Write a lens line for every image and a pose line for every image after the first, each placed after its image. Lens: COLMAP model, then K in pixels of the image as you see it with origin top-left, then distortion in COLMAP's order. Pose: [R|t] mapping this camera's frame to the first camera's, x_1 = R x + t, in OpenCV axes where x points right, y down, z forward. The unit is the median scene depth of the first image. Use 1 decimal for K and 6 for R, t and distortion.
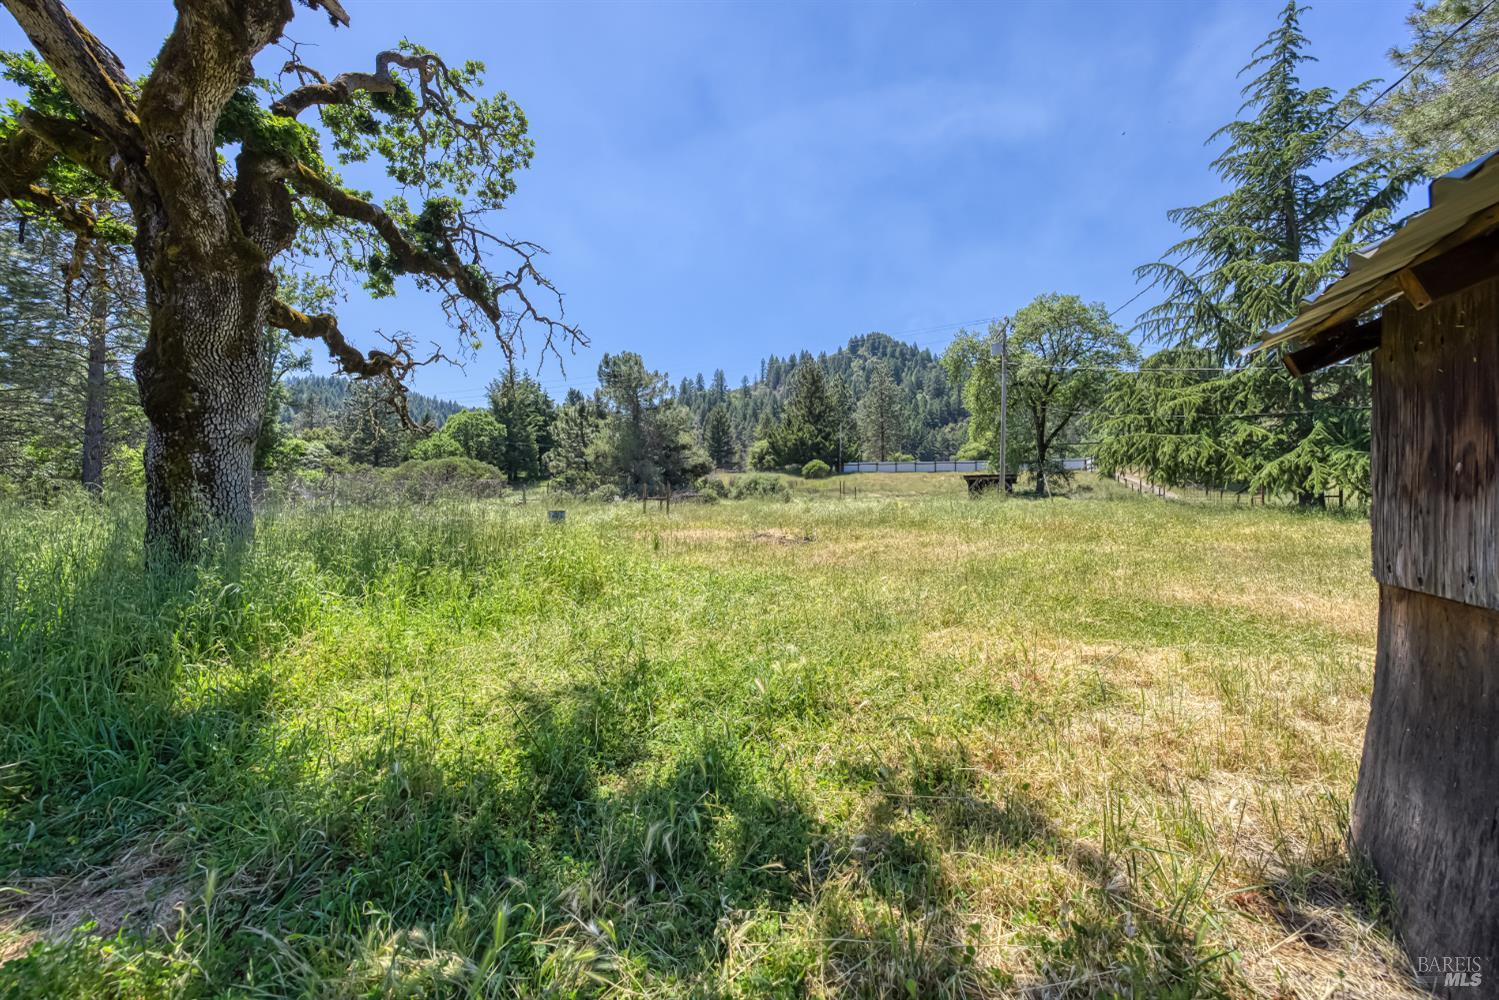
lens RADIAL K [[521.4, 0, 746.9], [0, 521.4, 497.7], [0, 0, 1]] dist [-0.001752, 0.000702]
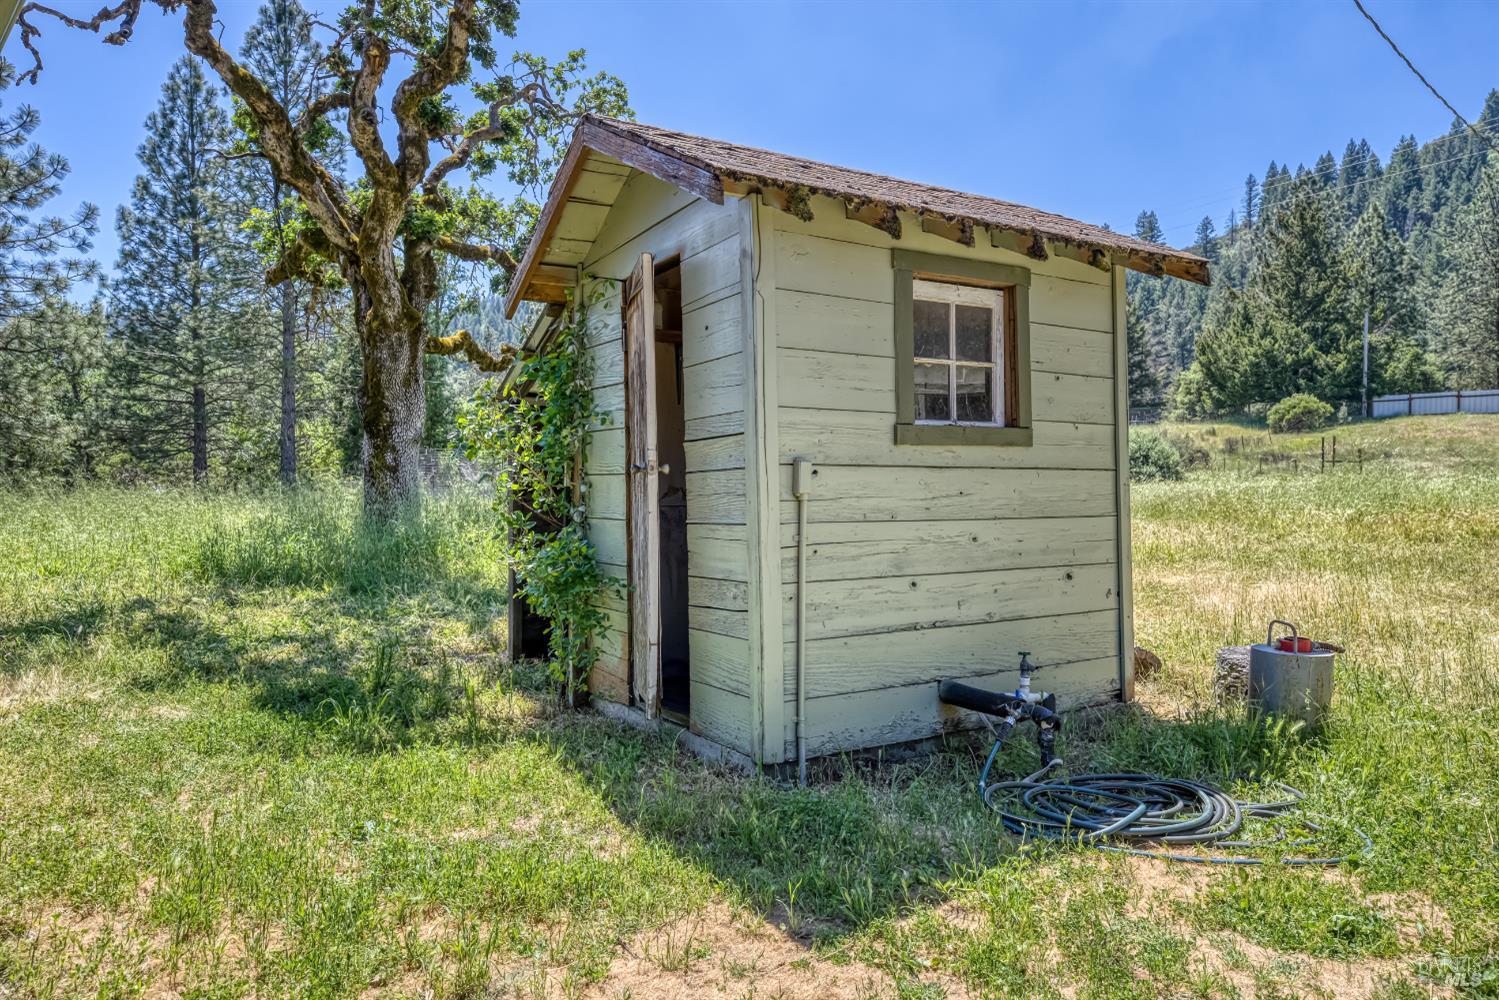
lens RADIAL K [[956.9, 0, 745.3], [0, 956.9, 499.5], [0, 0, 1]] dist [0.070915, -0.012781]
pose [[0.904635, 0.000491, -0.426187, 0.567583], [0.010361, 0.999678, 0.023145, -0.001909], [0.426061, -0.025353, 0.904339, -0.580850]]
